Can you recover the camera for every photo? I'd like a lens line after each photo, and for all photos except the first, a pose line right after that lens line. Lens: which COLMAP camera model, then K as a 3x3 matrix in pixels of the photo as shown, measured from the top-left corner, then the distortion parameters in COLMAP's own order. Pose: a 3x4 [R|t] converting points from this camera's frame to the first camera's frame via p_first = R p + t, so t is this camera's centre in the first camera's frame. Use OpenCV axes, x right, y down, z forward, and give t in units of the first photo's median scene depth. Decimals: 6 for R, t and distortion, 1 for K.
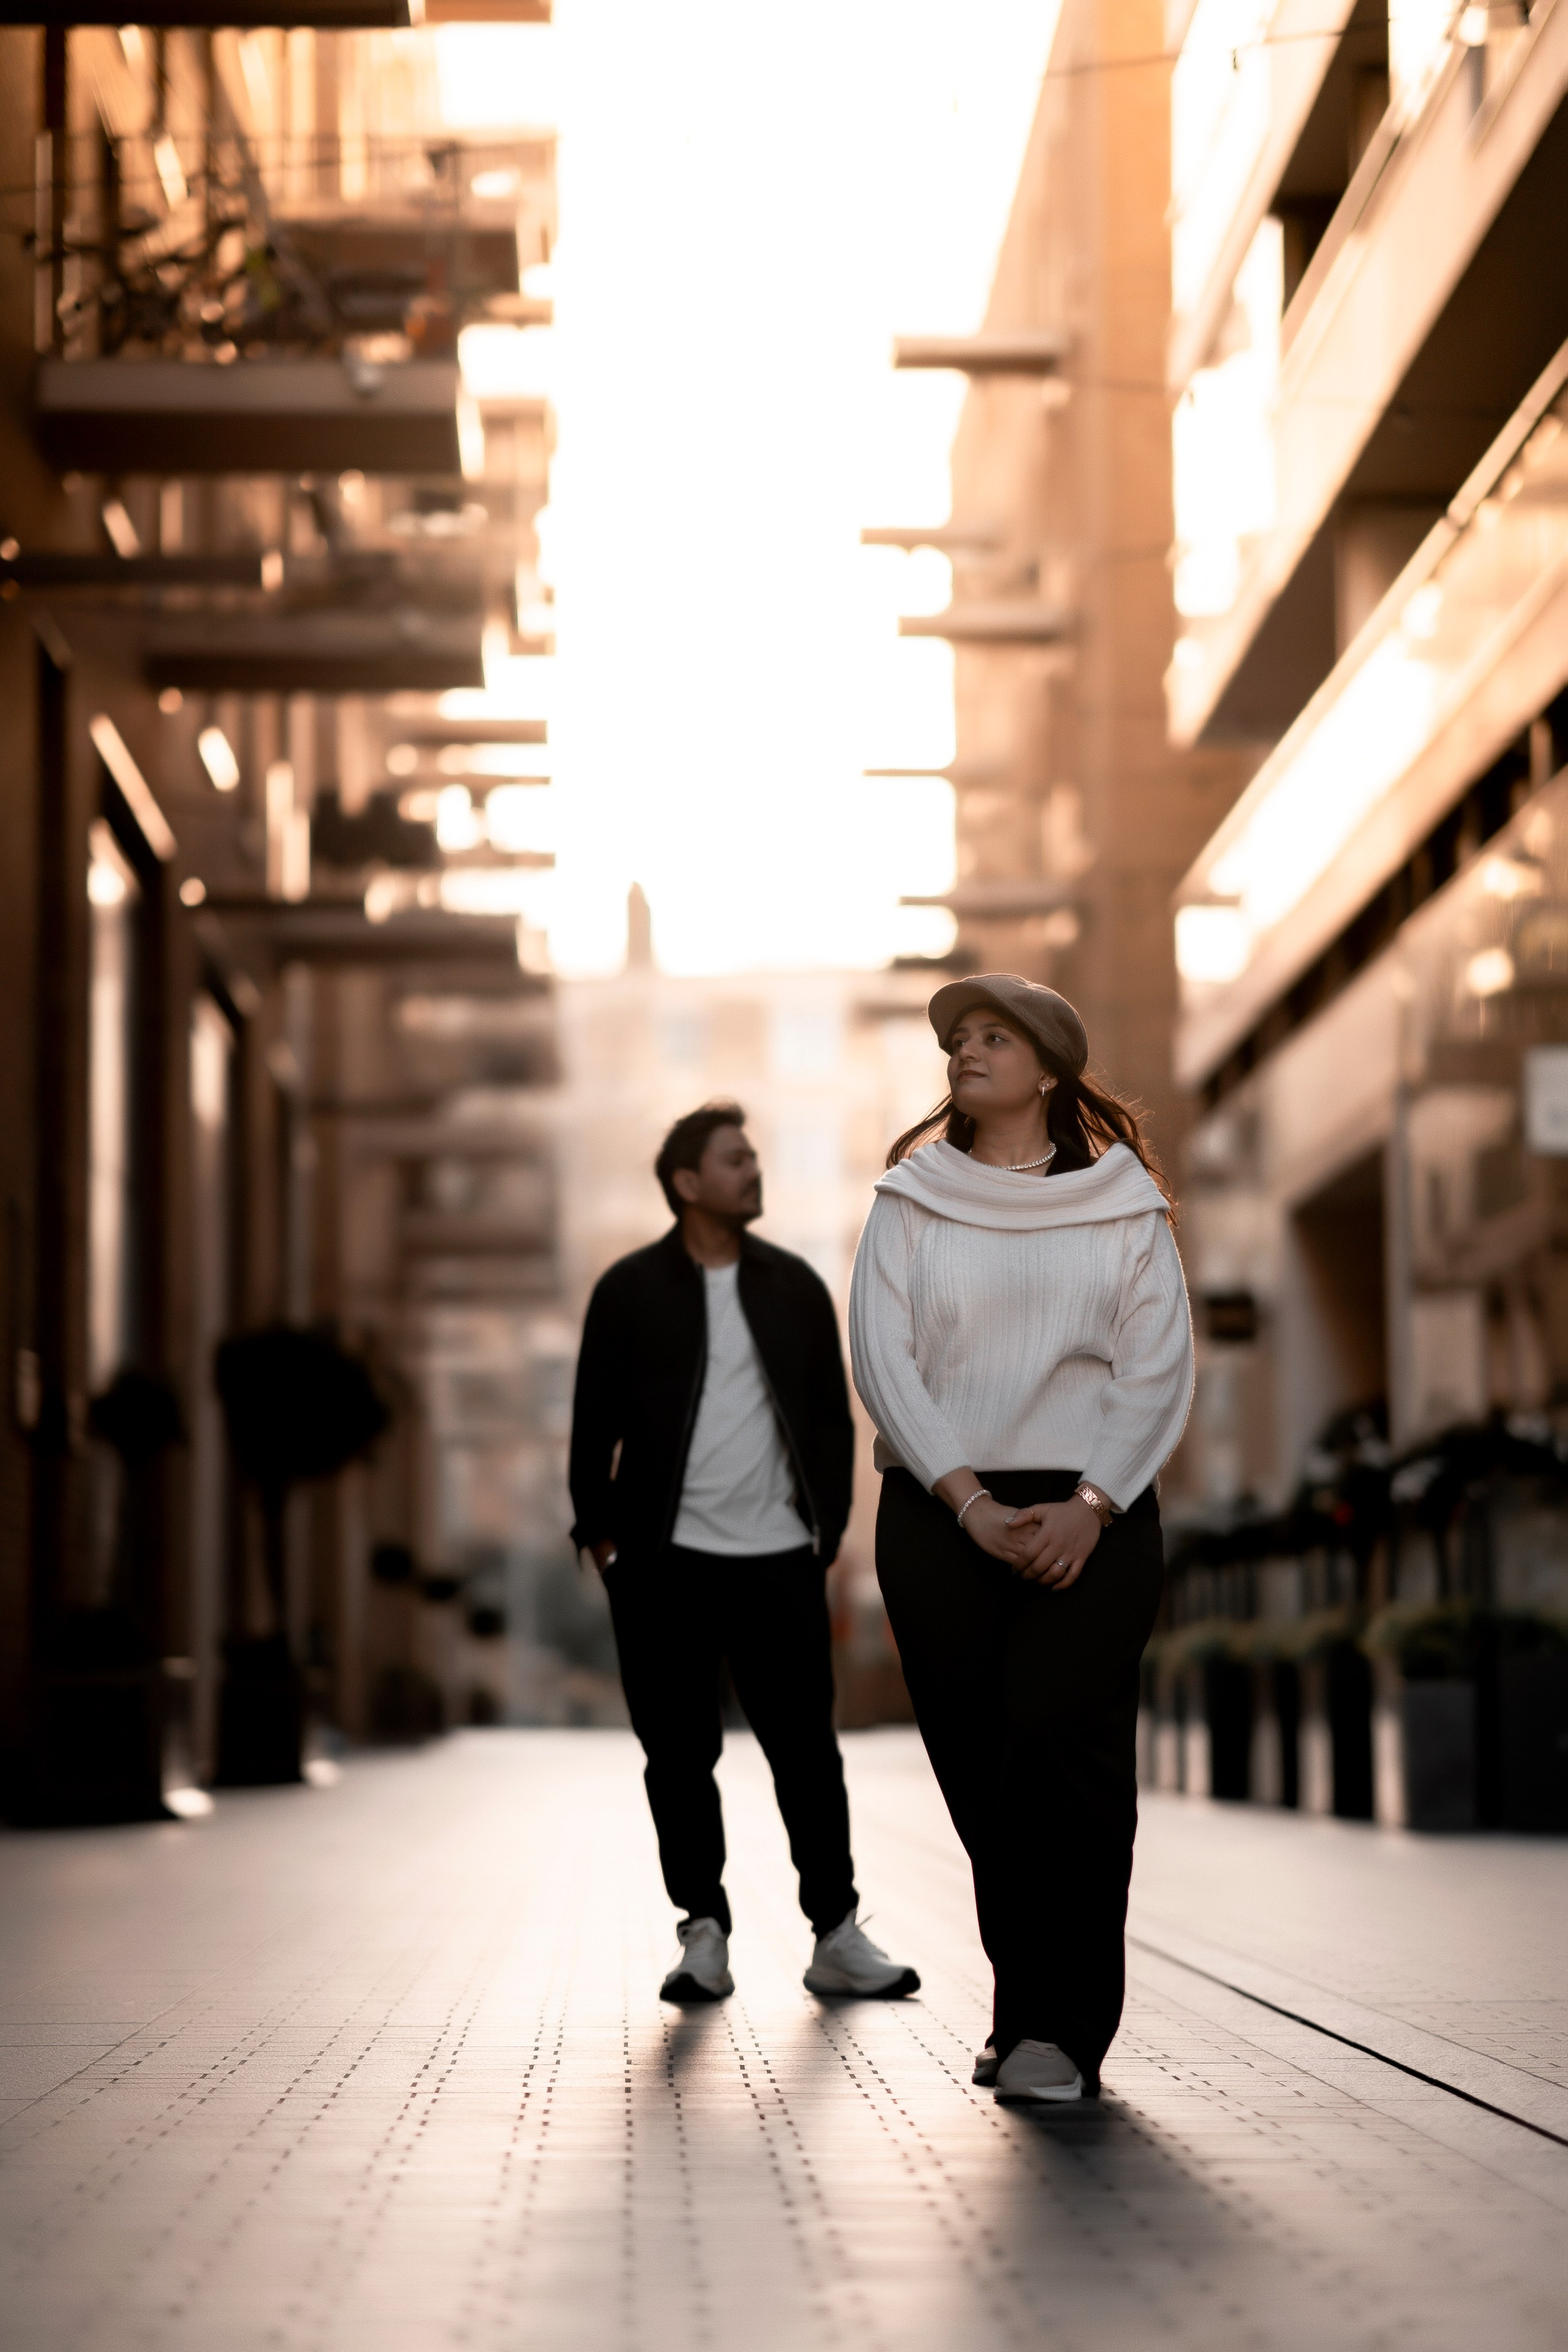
lens RADIAL K [[5775.1, 0, 784.0], [0, 5775.1, 1176.0], [0, 0, 1]] dist [0.986351, 0.104663]
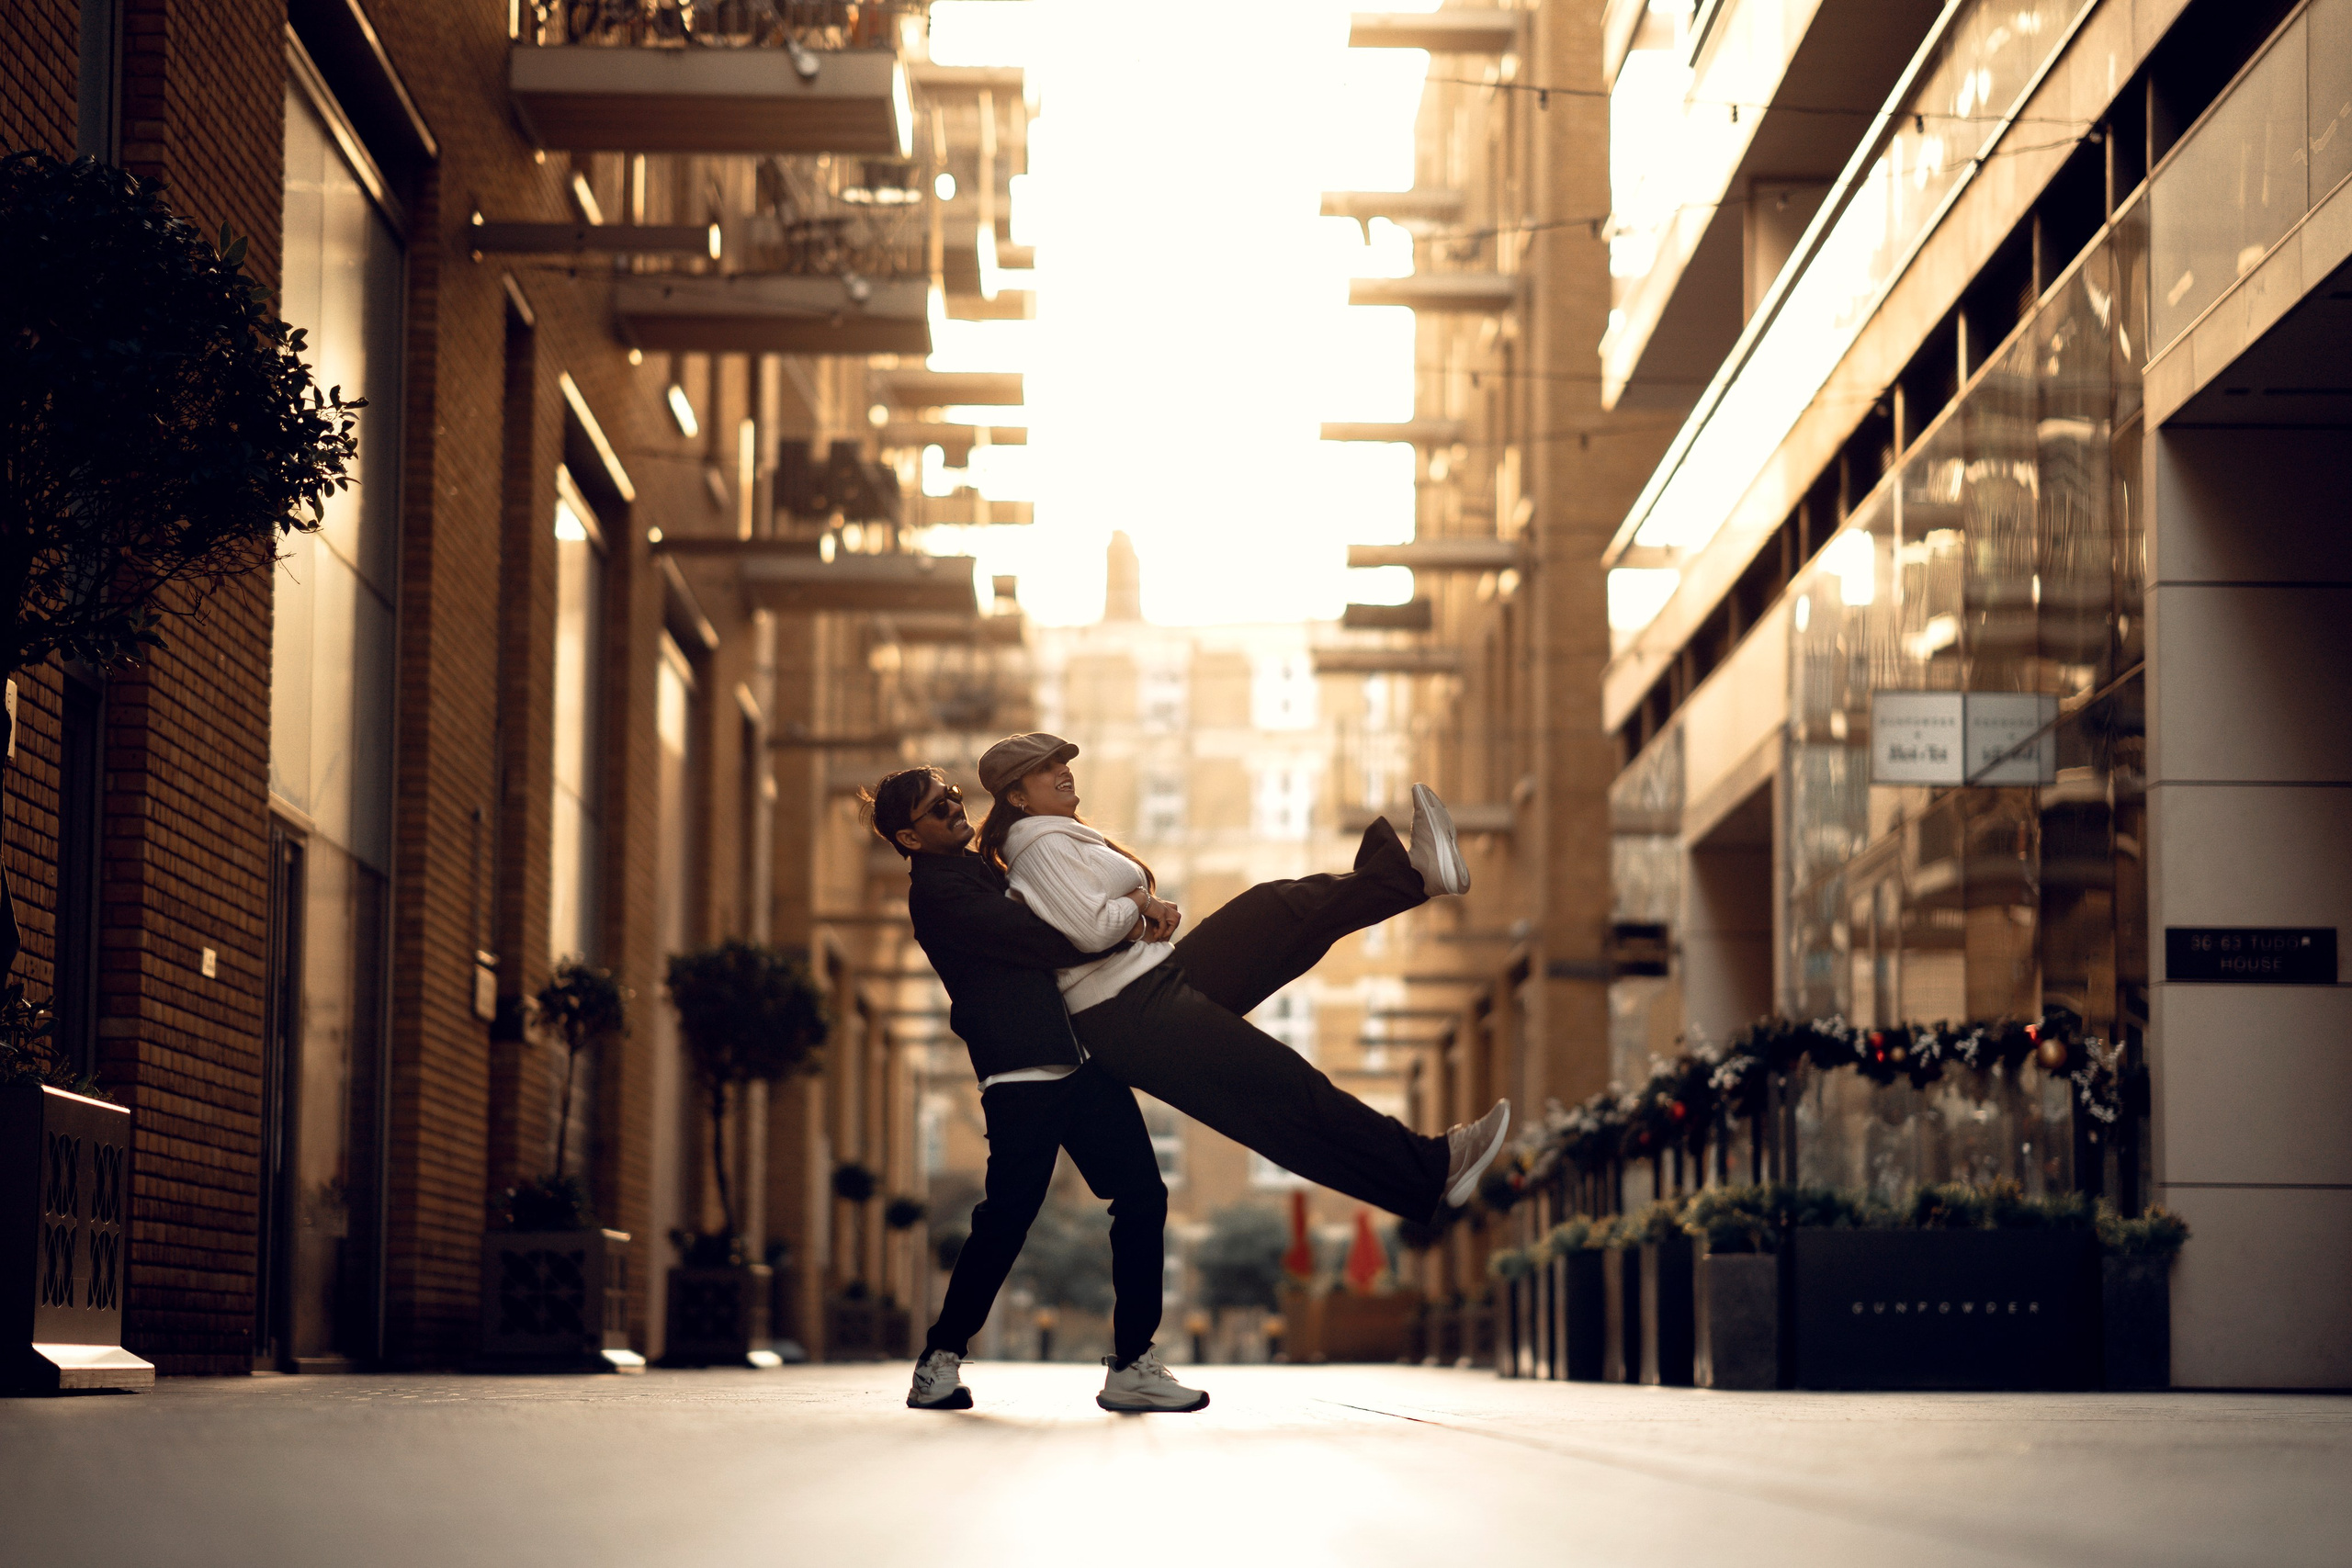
lens RADIAL K [[5774.5, 0, 1176.0], [0, 5774.5, 784.0], [0, 0, 1]] dist [0.986351, 0.104663]
pose [[0.999749, 0.011510, -0.019227, 0.014986], [-0.011675, 0.999896, -0.008493, 0.004980], [0.019127, 0.008716, 0.999779, -0.066453]]
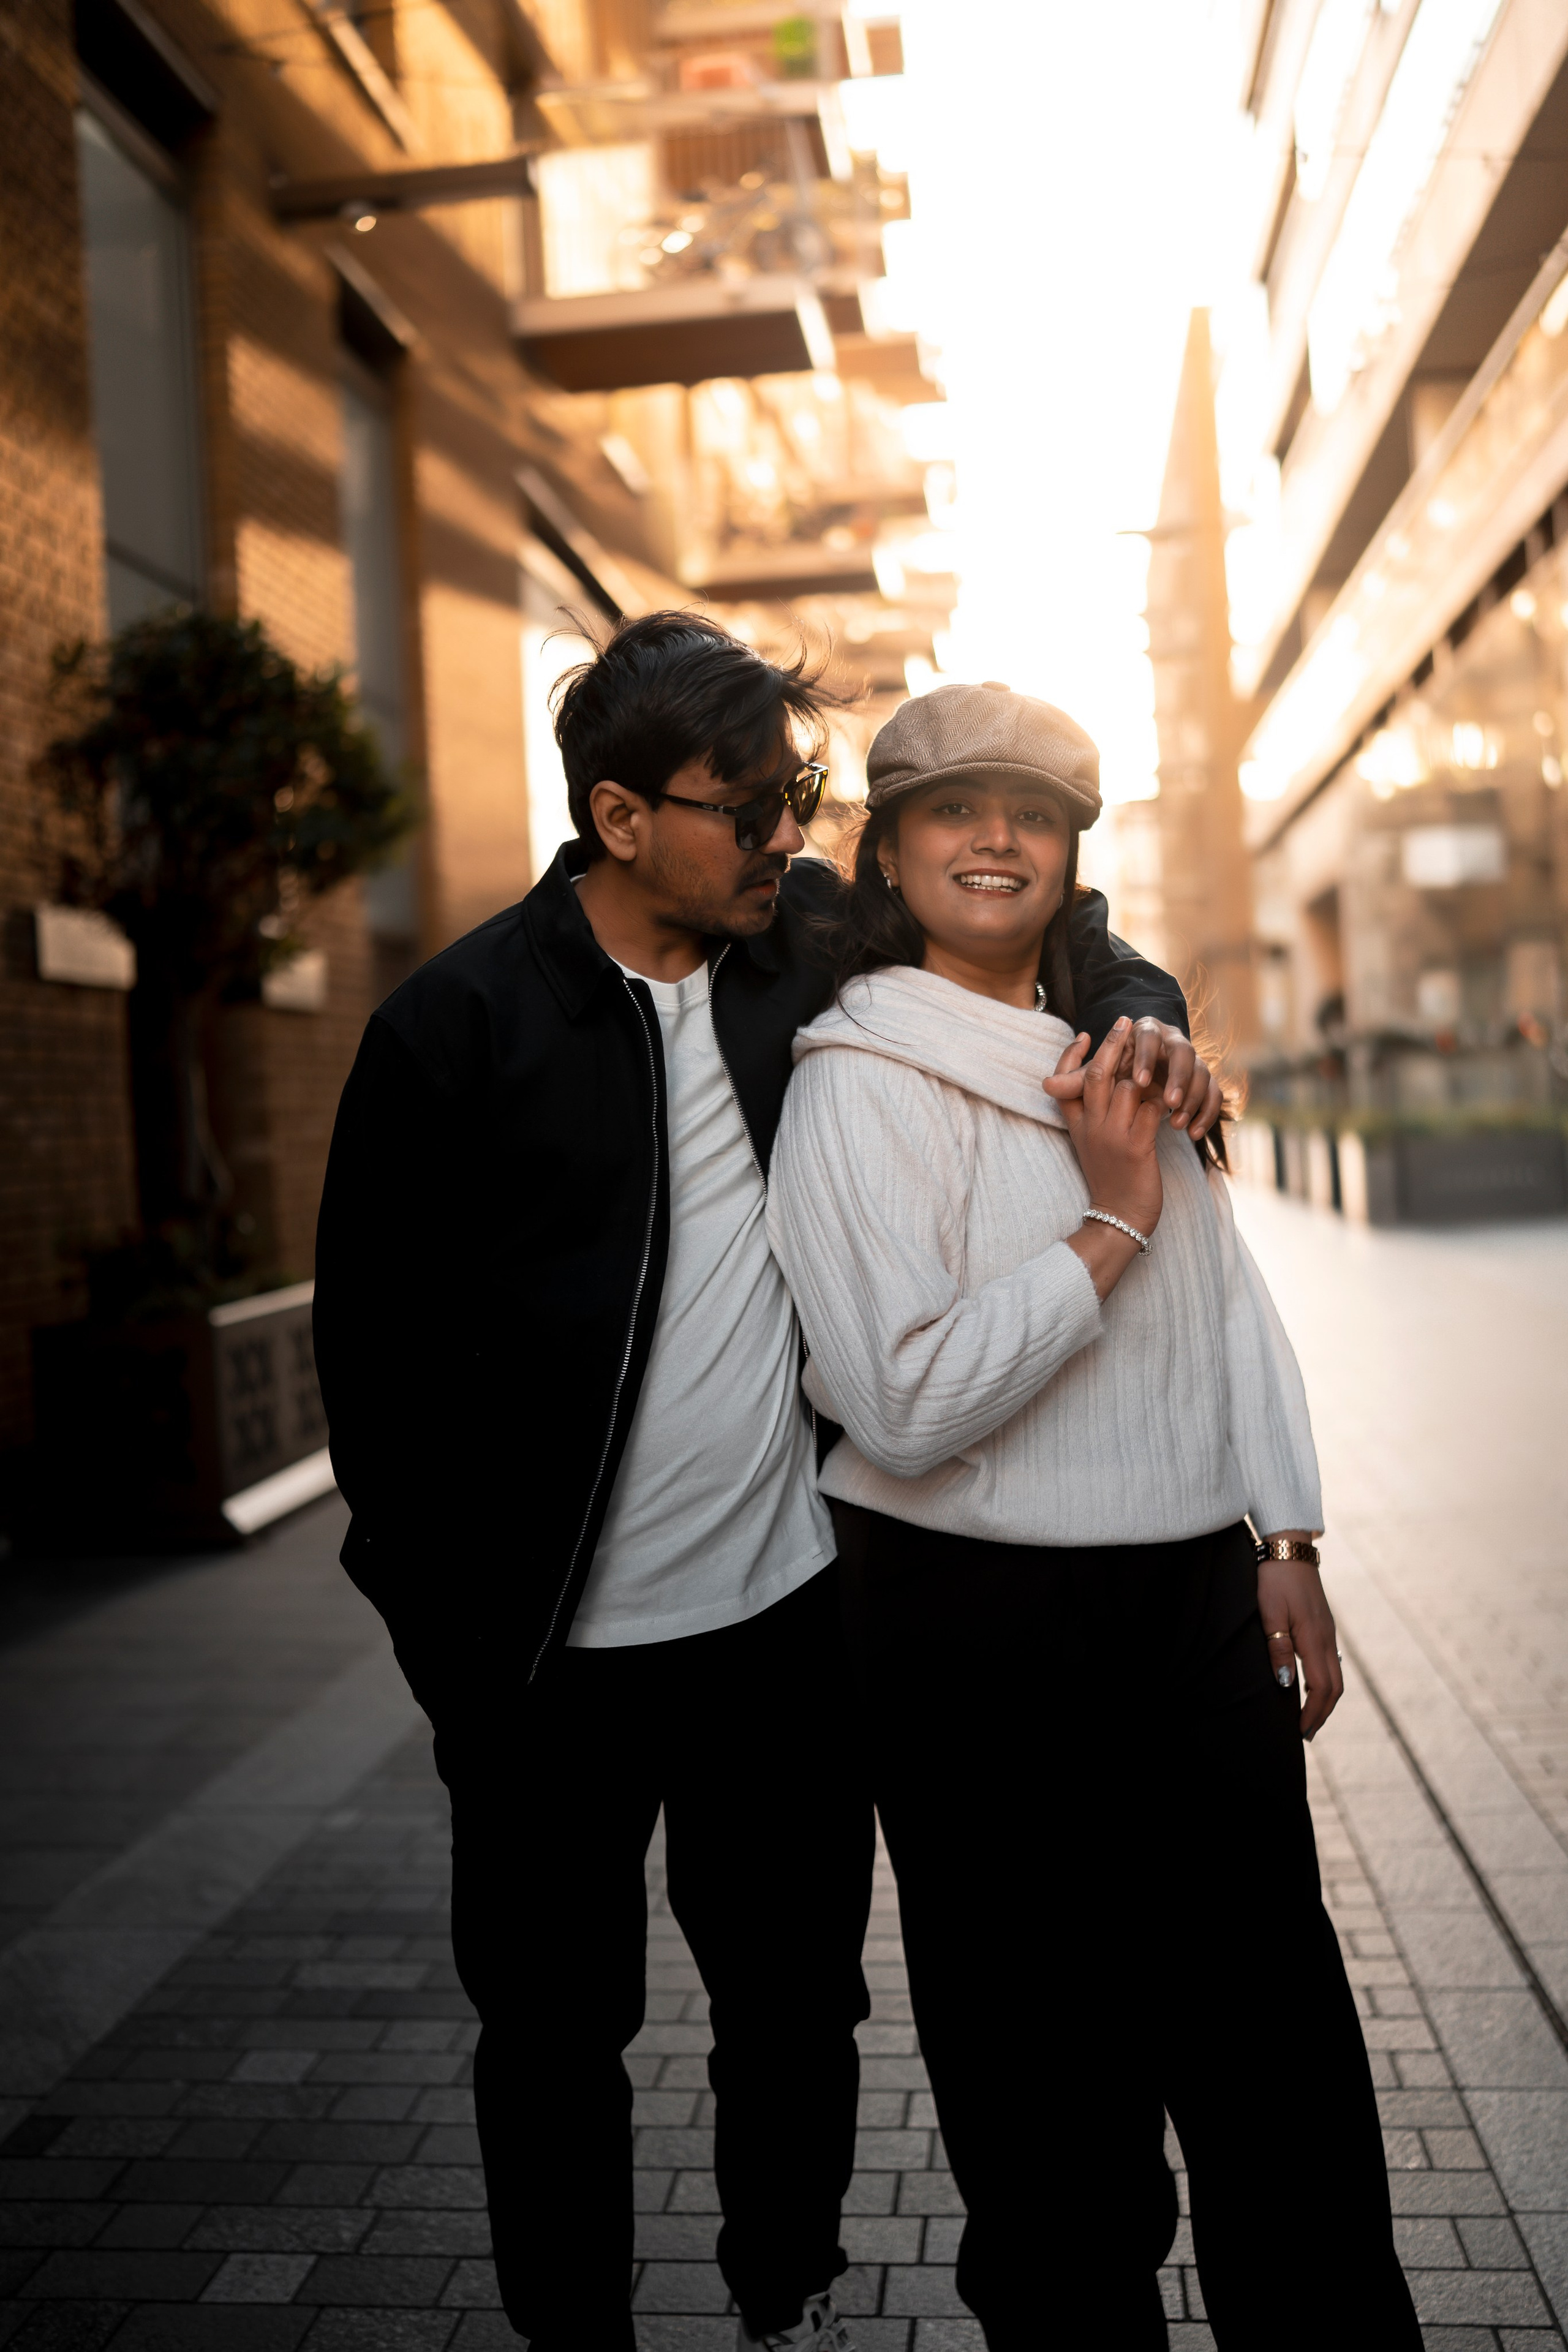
lens RADIAL K [[2266.4, 0, 784.0], [0, 2266.4, 1176.0], [0, 0, 1]] dist [-0.001808, -0.001435]
pose [[0.988873, -0.034488, -0.144708, 0.017605], [0.052570, 0.991006, 0.123062, -0.011115], [0.139162, -0.129300, 0.981792, 0.128999]]
